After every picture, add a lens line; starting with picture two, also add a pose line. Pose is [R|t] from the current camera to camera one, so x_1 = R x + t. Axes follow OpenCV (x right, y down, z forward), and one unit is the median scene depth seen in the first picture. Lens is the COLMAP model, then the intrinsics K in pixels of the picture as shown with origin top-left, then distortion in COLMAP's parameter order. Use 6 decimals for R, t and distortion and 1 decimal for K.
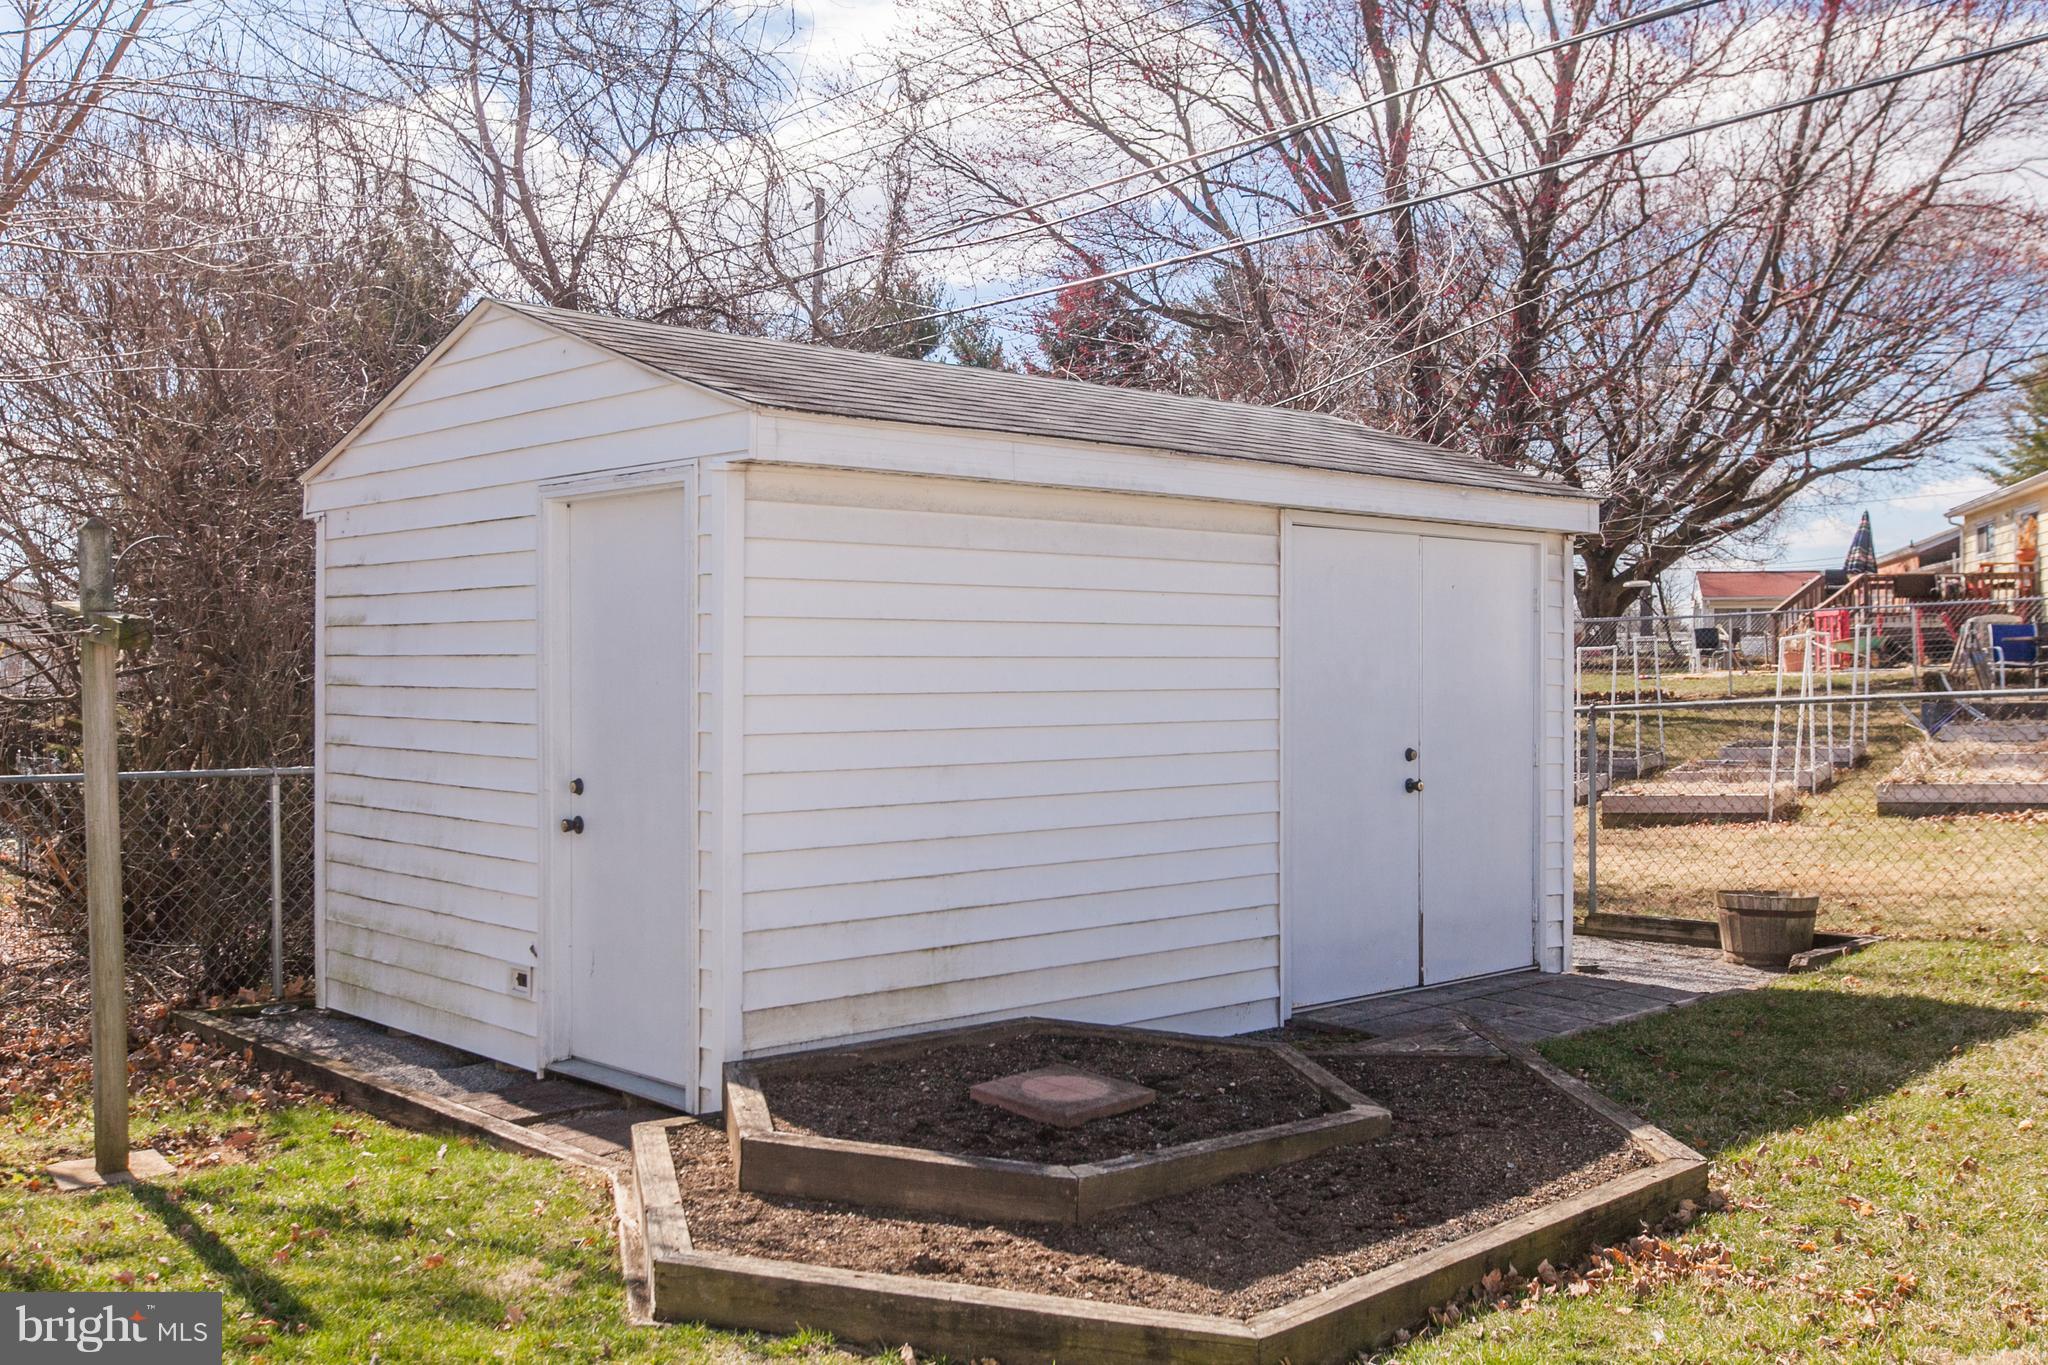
lens RADIAL K [[1977.1, 0, 1021.2], [0, 1977.1, 680.1], [0, 0, 1]] dist [0.018063, 0.000000]
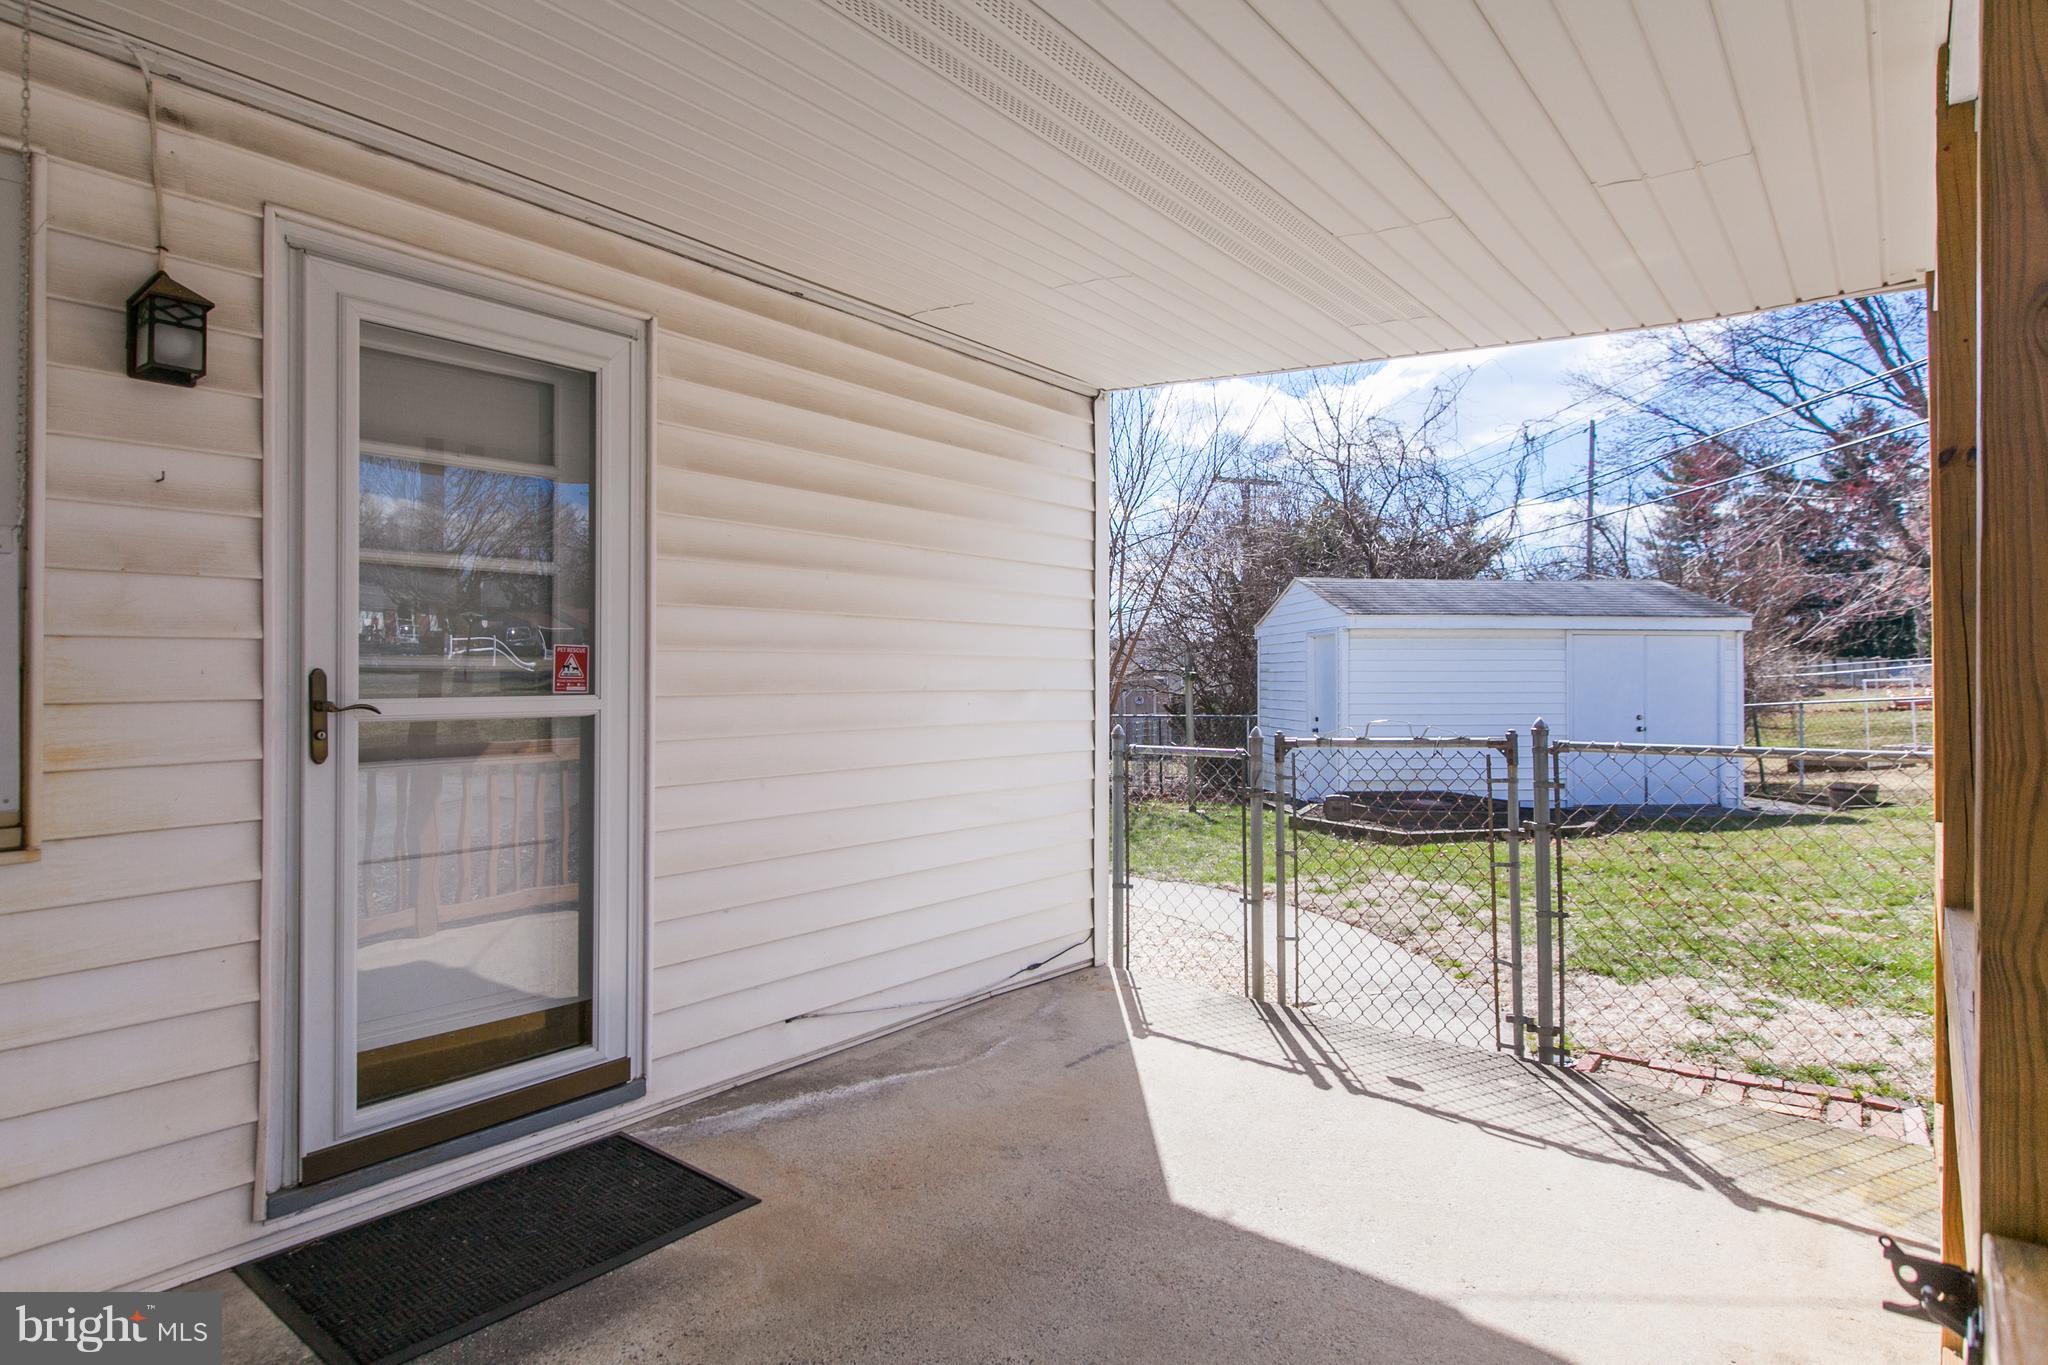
lens RADIAL K [[1104.1, 0, 1024.3], [0, 1104.1, 673.5], [0, 0, 1]] dist [-0.004890, -0.000913]
pose [[0.802406, -0.003561, -0.596767, 0.456460], [-0.002609, 0.999952, -0.009474, -0.006050], [0.596772, 0.009159, 0.802358, -0.750581]]
